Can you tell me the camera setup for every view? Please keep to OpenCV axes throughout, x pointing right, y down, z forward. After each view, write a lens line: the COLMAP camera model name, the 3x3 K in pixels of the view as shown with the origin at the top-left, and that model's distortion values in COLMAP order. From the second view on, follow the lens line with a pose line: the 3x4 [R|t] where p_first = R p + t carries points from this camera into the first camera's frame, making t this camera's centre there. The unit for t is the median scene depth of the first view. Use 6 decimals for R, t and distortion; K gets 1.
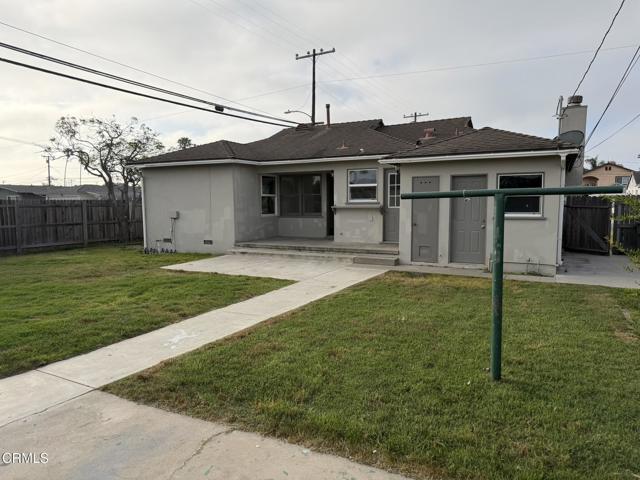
lens RADIAL K [[445.4, 0, 320.0], [0, 445.4, 240.0], [0, 0, 1]] dist [0.115395, -0.156742]
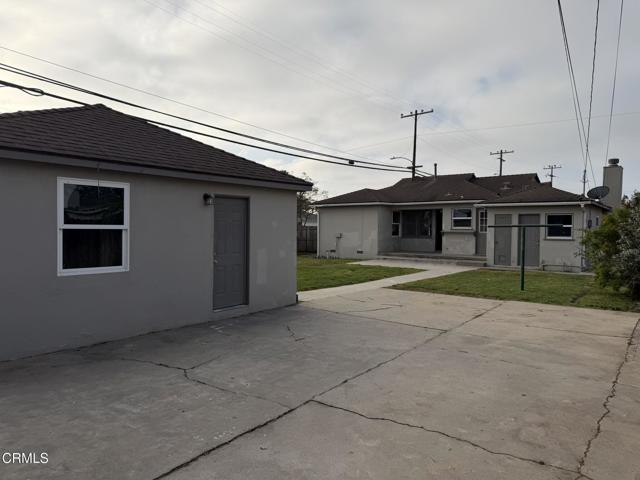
lens RADIAL K [[445.4, 0, 320.0], [0, 445.4, 240.0], [0, 0, 1]] dist [0.115395, -0.156742]
pose [[0.984648, 0.019429, -0.173465, -0.118585], [-0.029630, 0.997968, -0.056414, 0.058006], [0.172017, 0.060688, 0.983223, -0.634742]]
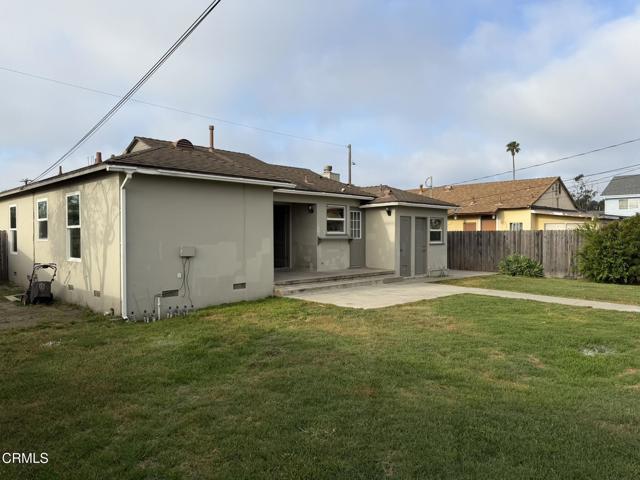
lens RADIAL K [[445.4, 0, 320.0], [0, 445.4, 240.0], [0, 0, 1]] dist [0.115395, -0.156742]
pose [[0.293746, -0.004347, 0.955874, -0.961478], [0.082145, 0.996405, -0.020713, -0.046927], [-0.952347, 0.084605, 0.293047, 0.675914]]
